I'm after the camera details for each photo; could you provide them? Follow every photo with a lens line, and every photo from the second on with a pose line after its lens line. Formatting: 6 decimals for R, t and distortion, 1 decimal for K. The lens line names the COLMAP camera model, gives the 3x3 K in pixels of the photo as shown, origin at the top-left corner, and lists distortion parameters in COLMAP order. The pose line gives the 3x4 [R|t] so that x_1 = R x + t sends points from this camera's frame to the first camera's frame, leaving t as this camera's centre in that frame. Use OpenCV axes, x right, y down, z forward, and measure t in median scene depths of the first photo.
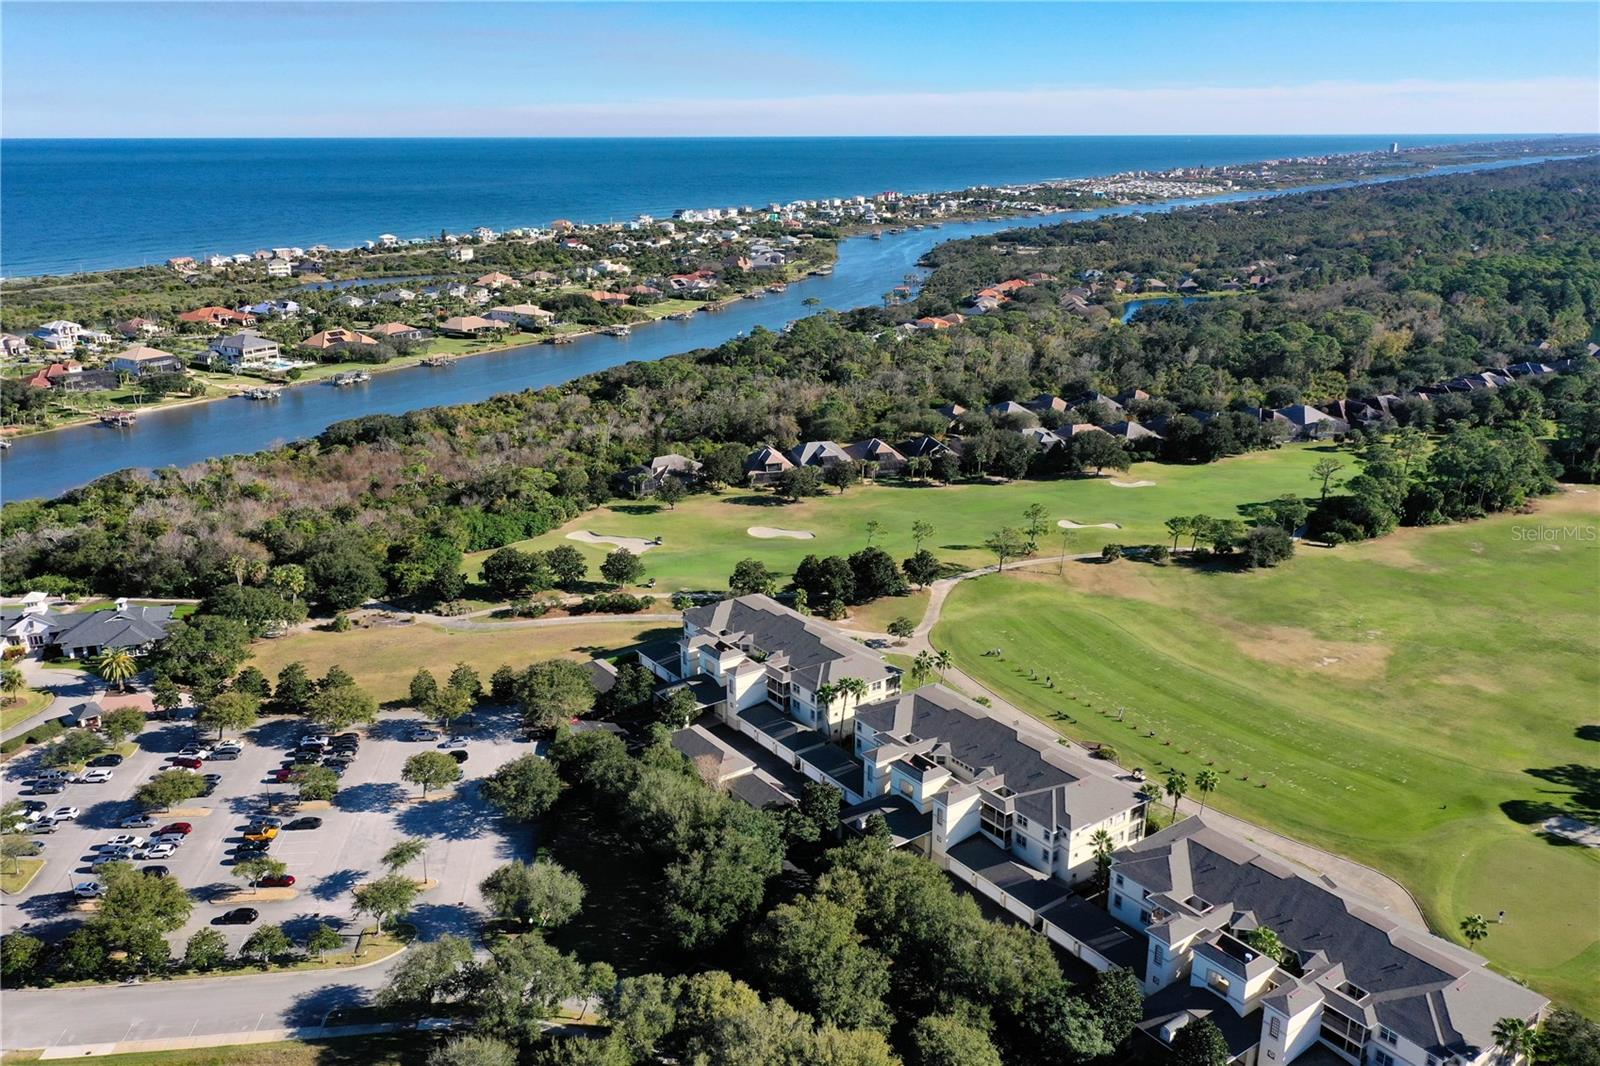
lens RADIAL K [[1255.8, 0, 789.8], [0, 1255.8, 537.7], [0, 0, 1]] dist [0.008218, -0.000694]
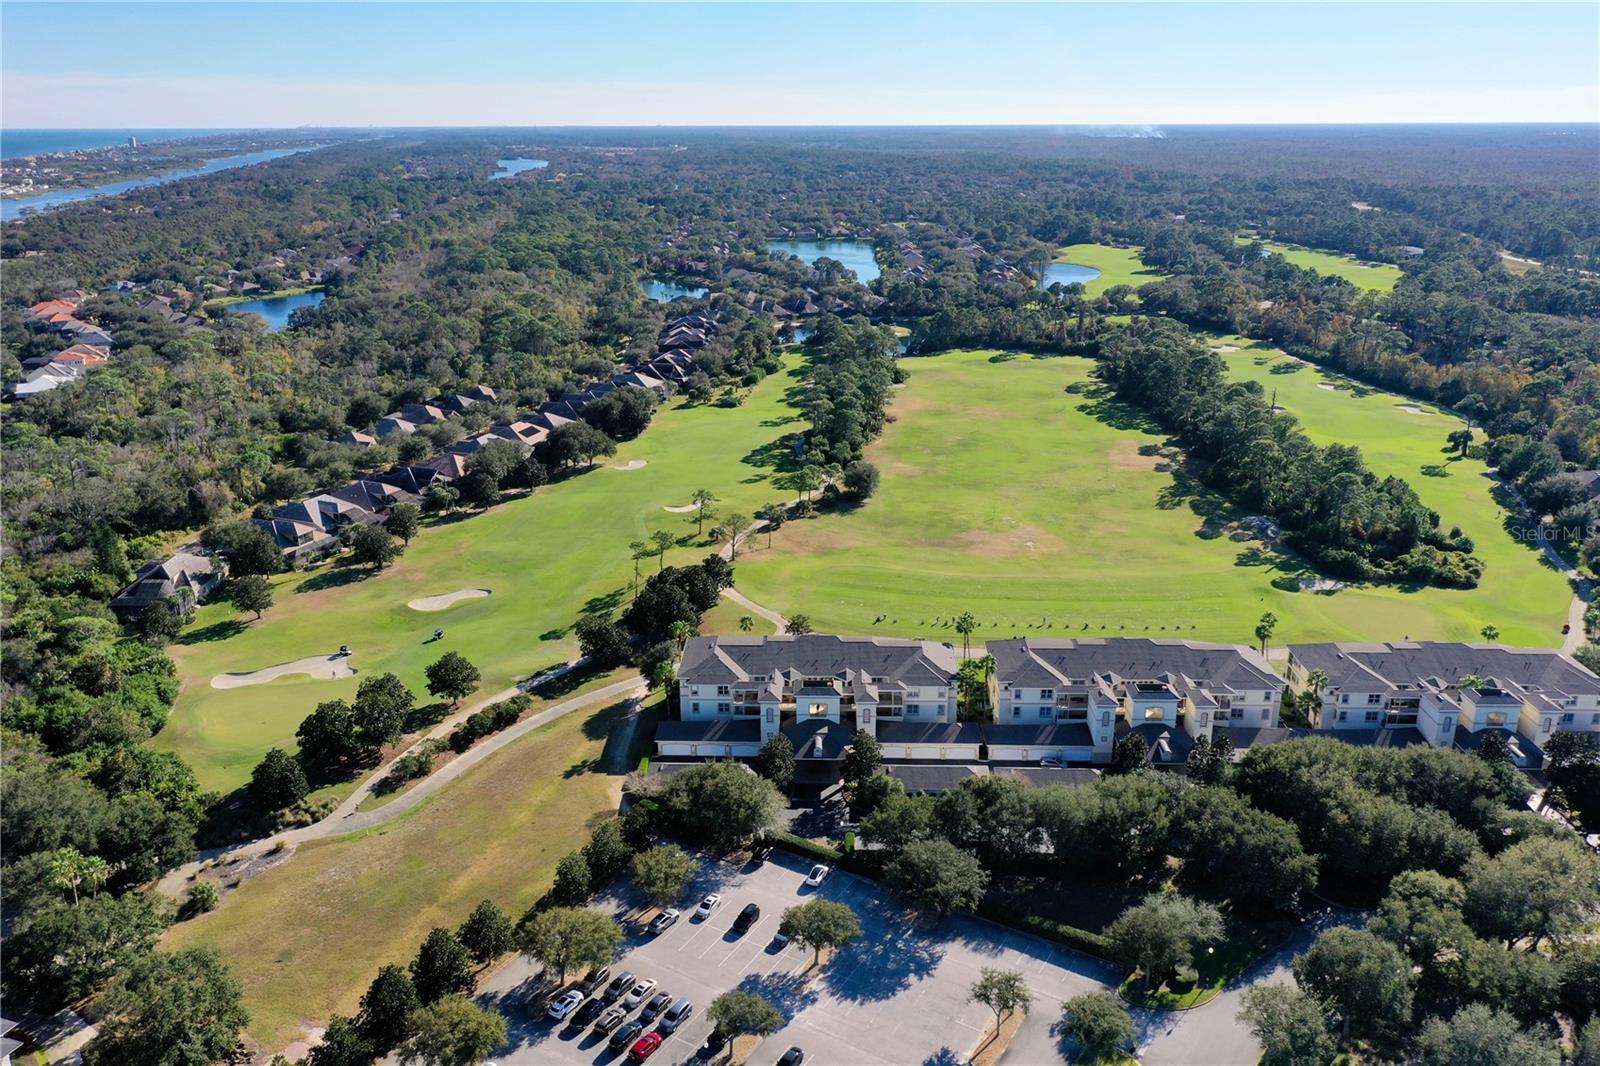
lens RADIAL K [[1258.4, 0, 800.0], [0, 1258.4, 533.0], [0, 0, 1]] dist [-0.012030, -0.000743]
pose [[0.595632, -0.242269, 0.765851, -0.585697], [0.242446, 0.963189, 0.116135, -0.101119], [-0.765795, 0.116504, 0.632443, 0.343330]]
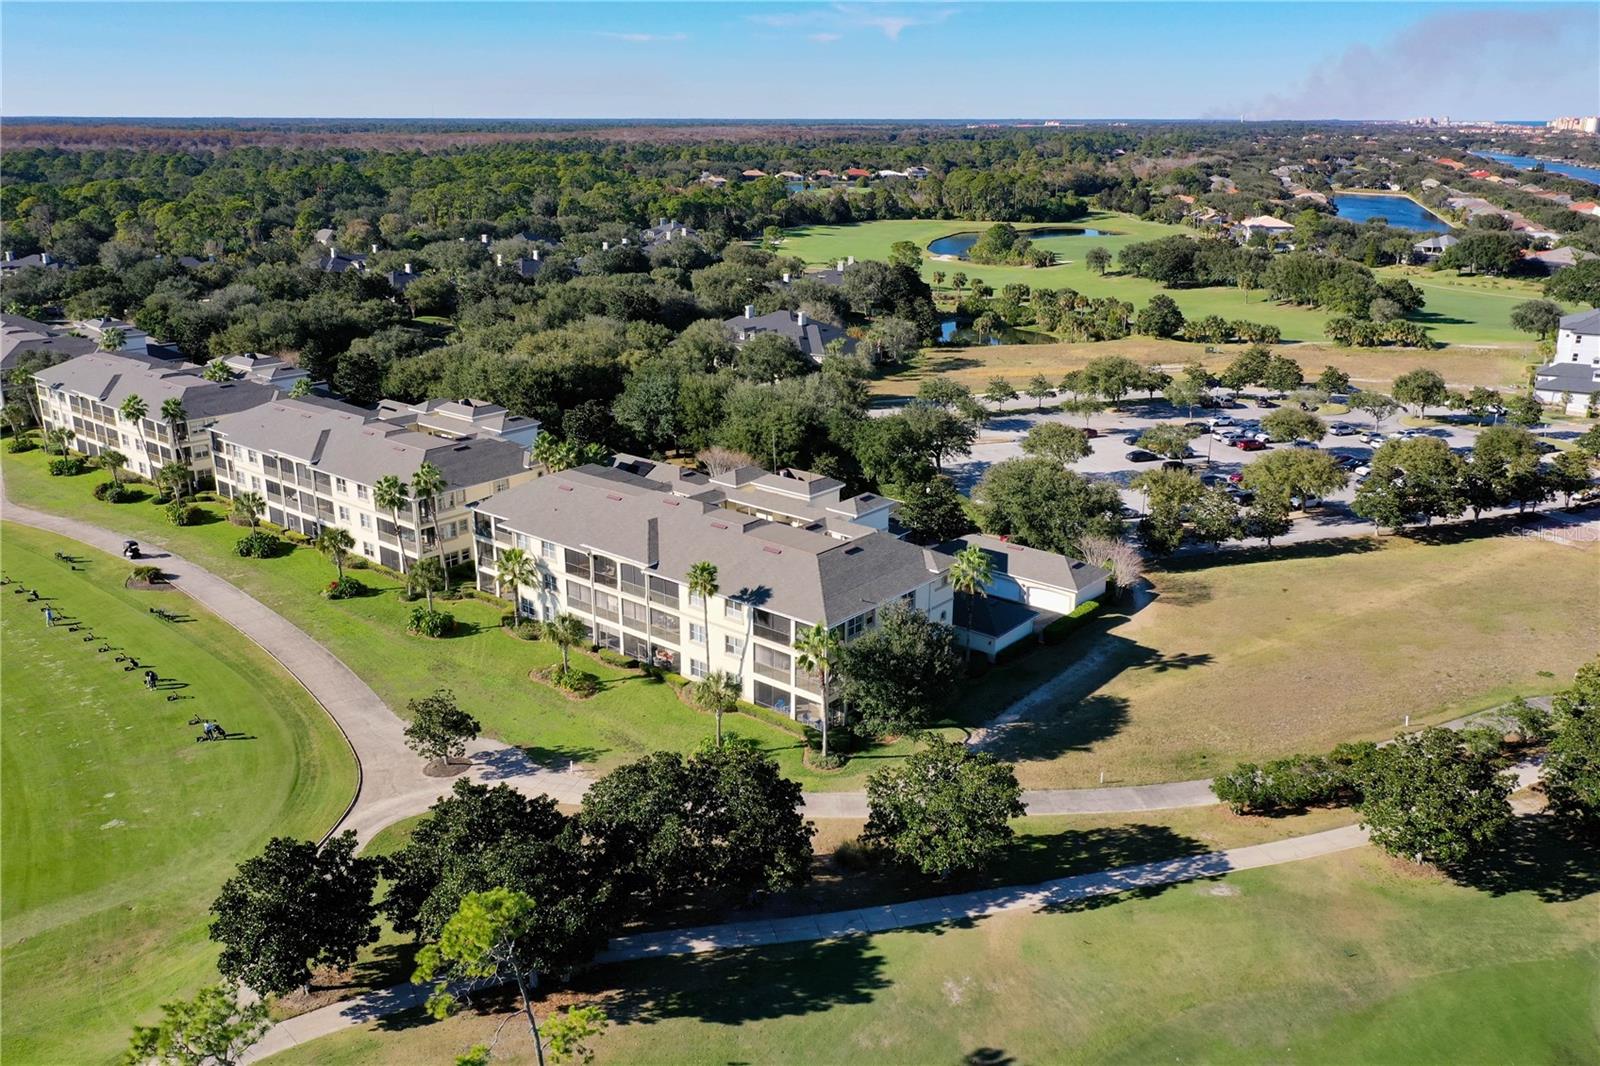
lens RADIAL K [[1287.7, 0, 785.9], [0, 1287.7, 531.5], [0, 0, 1]] dist [0.006365, 0.001899]
pose [[-0.971432, 0.073201, -0.225745, 0.066656], [-0.071908, 0.815730, 0.573946, -0.178759], [0.226161, 0.573782, -0.787163, 1.178712]]
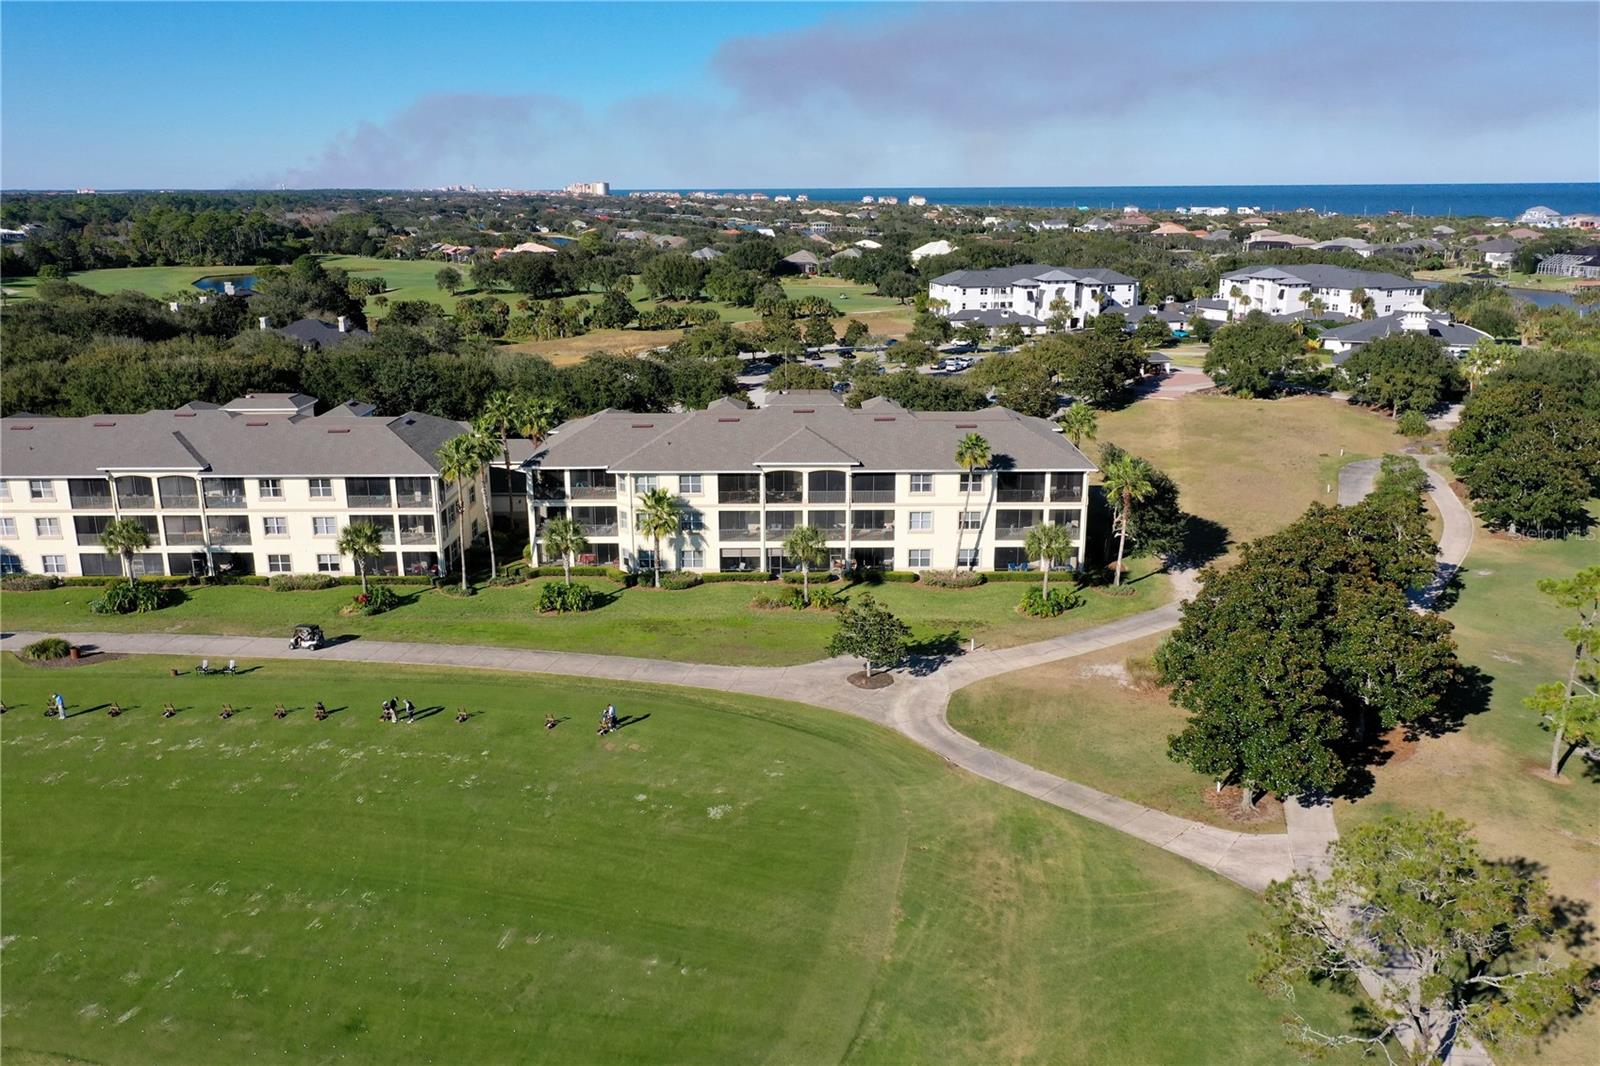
lens RADIAL K [[1275.9, 0, 791.4], [0, 1275.9, 533.3], [0, 0, 1]] dist [0.003851, 0.000582]
pose [[-0.591744, 0.217335, -0.776276, 0.324588], [-0.239278, 0.872217, 0.426594, -0.079978], [0.769796, 0.438181, -0.464125, 1.035055]]
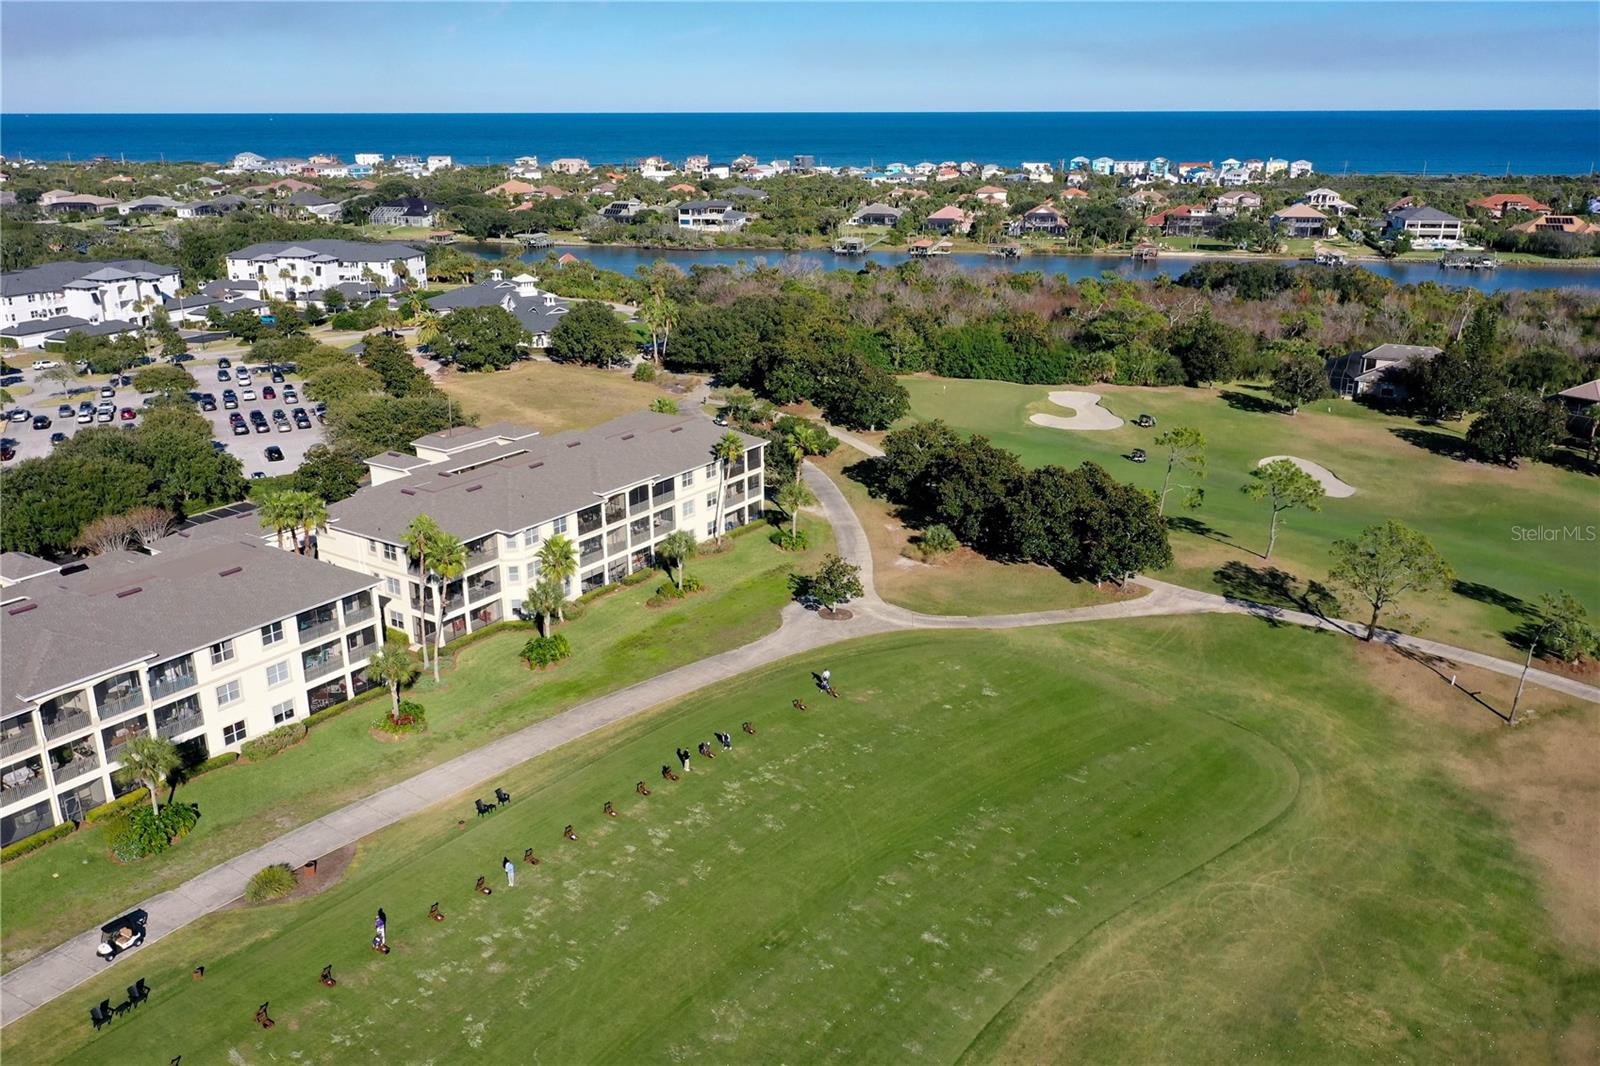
lens RADIAL K [[1275.9, 0, 791.4], [0, 1275.9, 533.3], [0, 0, 1]] dist [0.003851, 0.000582]
pose [[0.341751, 0.297322, -0.891519, 0.453838], [-0.286640, 0.936411, 0.202414, -0.031168], [0.895010, 0.186370, 0.405244, 0.728540]]
